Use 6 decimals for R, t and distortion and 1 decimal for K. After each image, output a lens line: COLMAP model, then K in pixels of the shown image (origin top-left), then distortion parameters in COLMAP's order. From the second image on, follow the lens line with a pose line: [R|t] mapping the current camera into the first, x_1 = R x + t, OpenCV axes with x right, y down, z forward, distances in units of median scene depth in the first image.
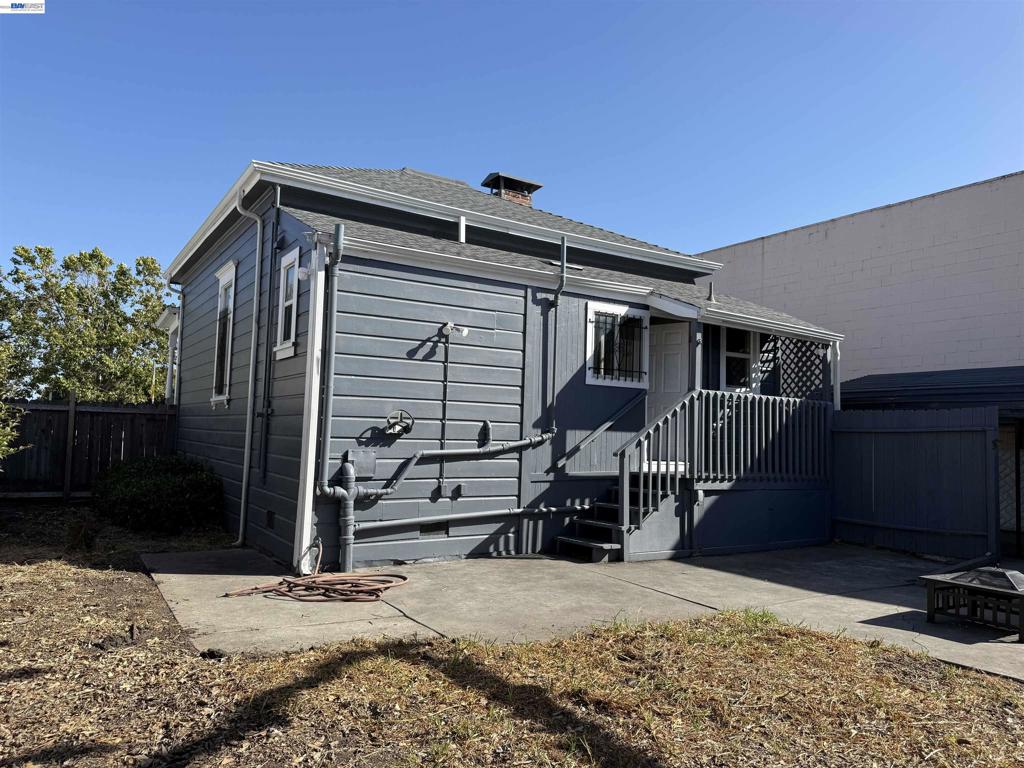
lens RADIAL K [[725.4, 0, 512.8], [0, 725.4, 379.1], [0, 0, 1]] dist [0.057803, -0.069267]
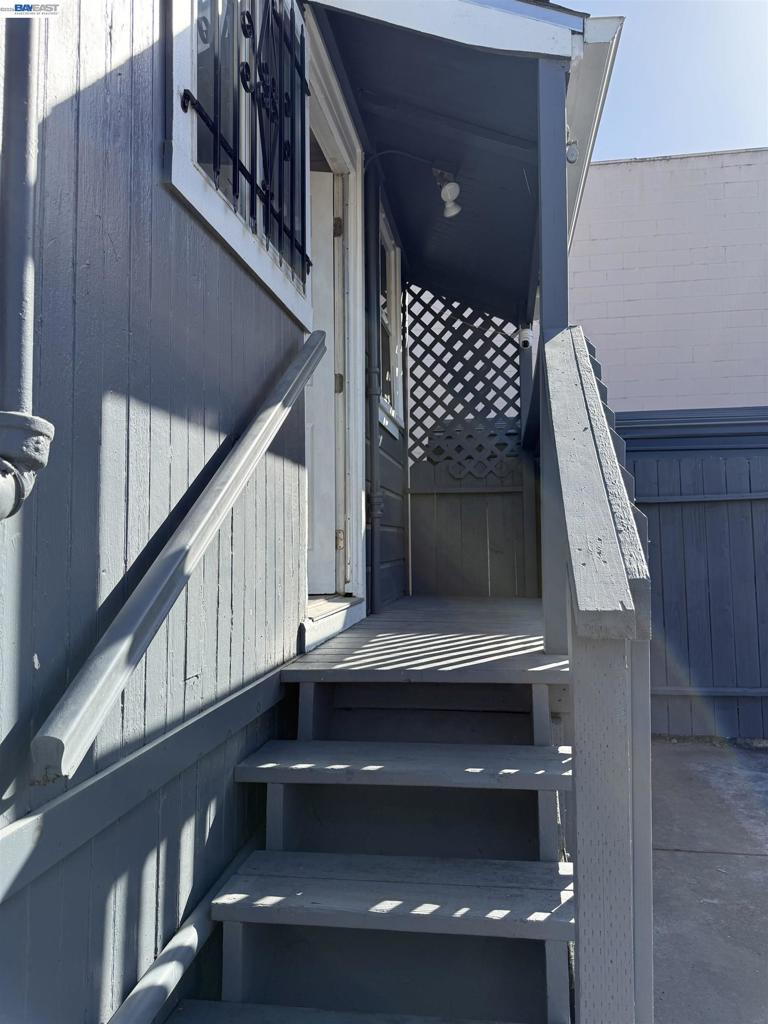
lens RADIAL K [[725.4, 0, 384.7], [0, 725.4, 497.8], [0, 0, 1]] dist [0.057803, -0.069267]
pose [[0.660191, 0.021024, 0.750804, 0.007683], [-0.032080, 0.999485, 0.000221, 0.081907], [-0.750412, -0.024231, 0.660525, 0.882608]]
